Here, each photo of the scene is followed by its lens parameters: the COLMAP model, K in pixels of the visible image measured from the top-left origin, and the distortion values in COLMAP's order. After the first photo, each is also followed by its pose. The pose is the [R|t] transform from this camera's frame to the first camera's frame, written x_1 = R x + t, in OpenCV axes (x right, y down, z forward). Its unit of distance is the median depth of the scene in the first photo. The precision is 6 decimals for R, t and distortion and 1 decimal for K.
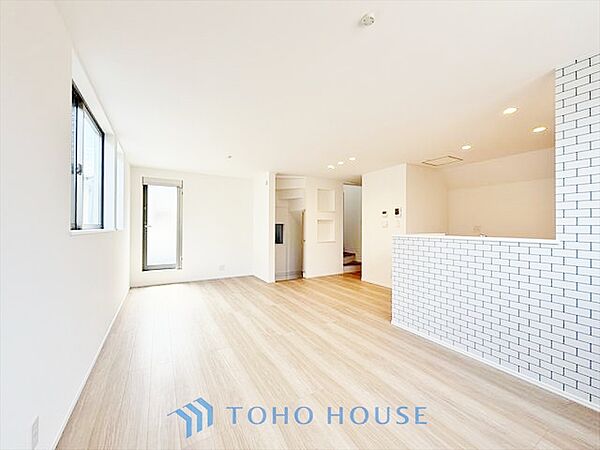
lens RADIAL K [[237.4, 0, 299.3], [0, 237.4, 225.0], [0, 0, 1]] dist [-0.004274, -0.000399]
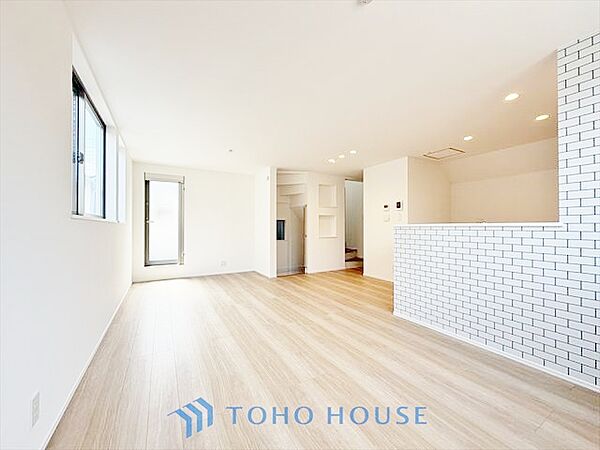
lens RADIAL K [[237.4, 0, 299.4], [0, 237.4, 225.1], [0, 0, 1]] dist [-0.004274, -0.000399]
pose [[0.999962, -0.005042, -0.007091, 0.002485], [0.005032, 0.999986, -0.001471, 0.031981], [0.007098, 0.001435, 0.999974, 0.001666]]
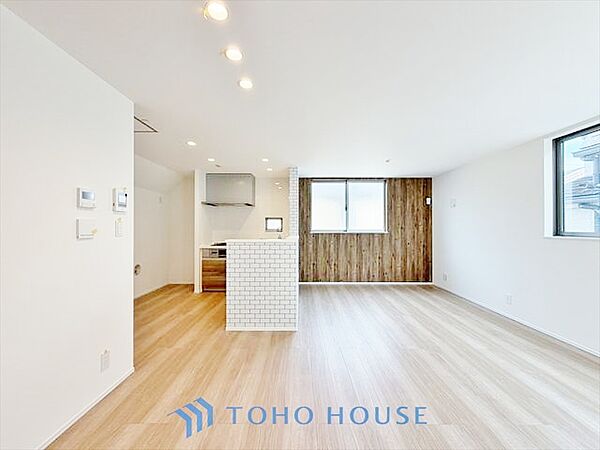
lens RADIAL K [[237.4, 0, 300.3], [0, 237.4, 225.5], [0, 0, 1]] dist [-0.004274, -0.000399]
pose [[-0.860859, -0.001416, 0.508841, -0.098613], [-0.007739, 0.999917, -0.010310, -0.010297], [-0.508784, -0.012814, -0.860799, 1.462707]]
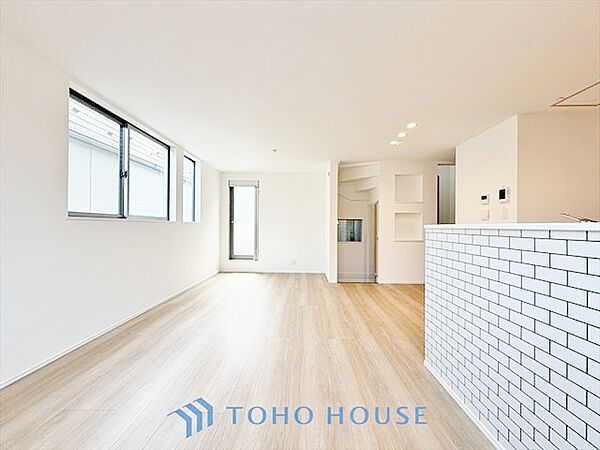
lens RADIAL K [[237.4, 0, 299.0], [0, 237.4, 225.4], [0, 0, 1]] dist [-0.004274, -0.000399]
pose [[0.849889, -0.001076, -0.526961, 0.345532], [0.000608, 0.999999, -0.001062, 0.032184], [0.526962, 0.000582, 0.849889, 0.218206]]
